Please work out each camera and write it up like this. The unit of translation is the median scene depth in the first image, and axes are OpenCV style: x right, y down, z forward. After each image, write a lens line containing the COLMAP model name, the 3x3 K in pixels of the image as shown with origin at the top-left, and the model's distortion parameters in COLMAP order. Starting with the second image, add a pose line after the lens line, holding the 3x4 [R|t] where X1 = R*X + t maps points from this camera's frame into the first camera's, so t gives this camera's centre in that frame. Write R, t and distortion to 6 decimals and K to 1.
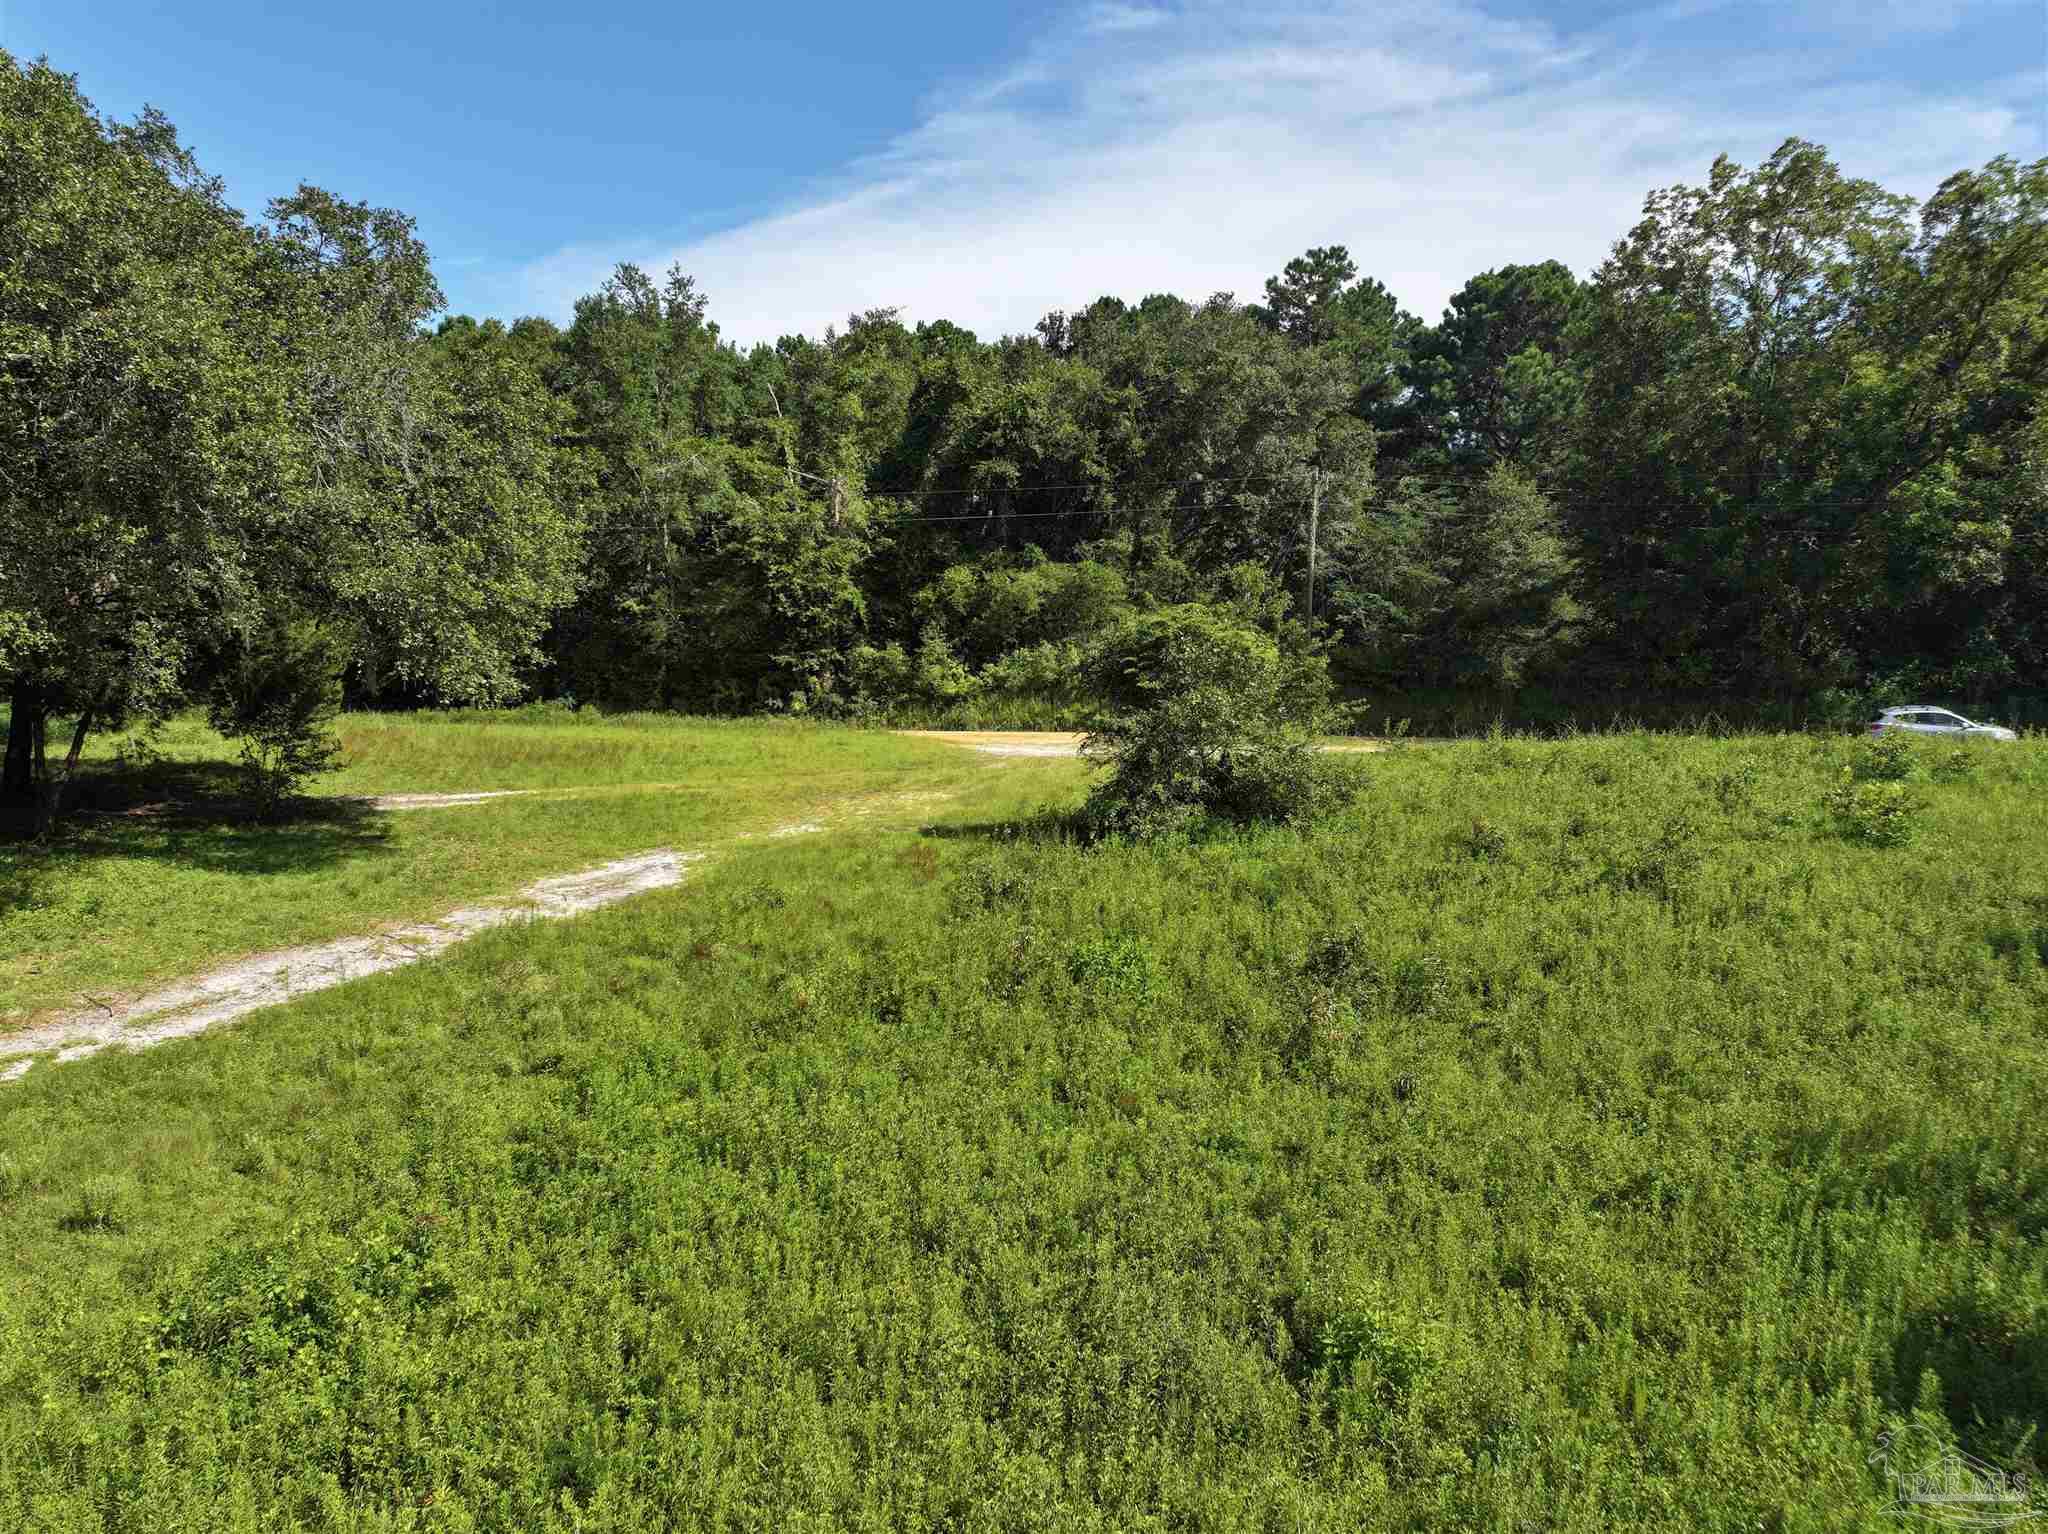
lens RADIAL K [[1435.9, 0, 1035.2], [0, 1435.9, 763.1], [0, 0, 1]] dist [-0.006807, 0.023035]
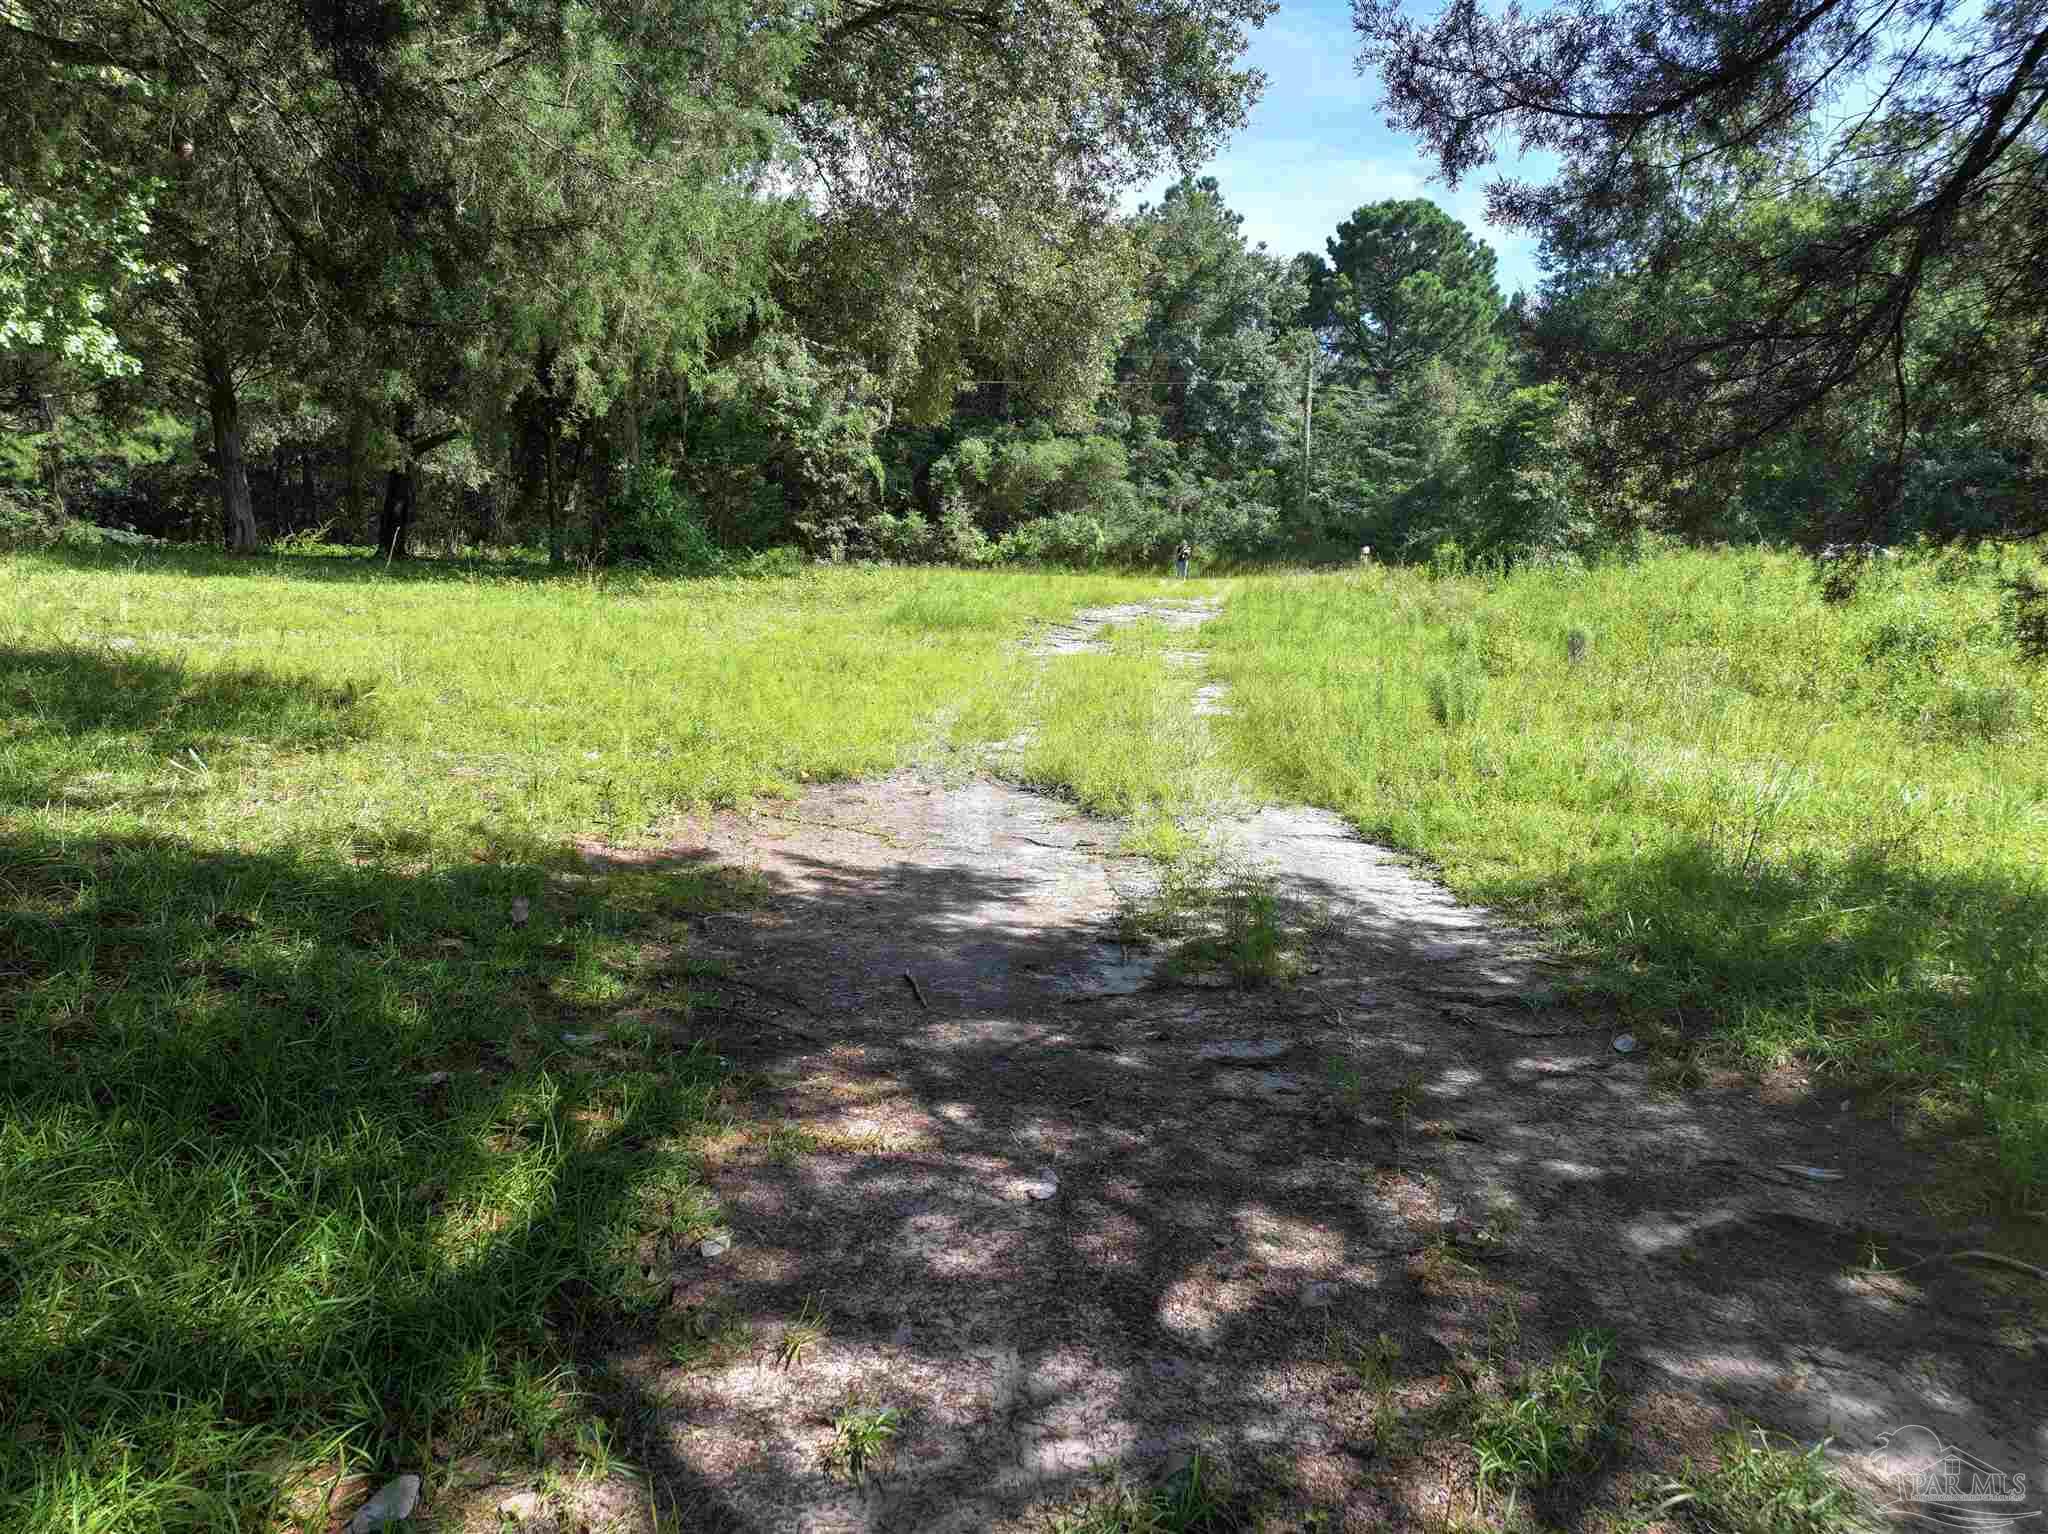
lens RADIAL K [[1435.9, 0, 1035.2], [0, 1435.9, 763.1], [0, 0, 1]] dist [-0.006807, 0.023035]
pose [[0.944994, -0.038058, 0.324866, -0.355970], [0.038354, 0.999249, 0.005496, 0.091927], [-0.324831, 0.007266, 0.945744, 0.015048]]
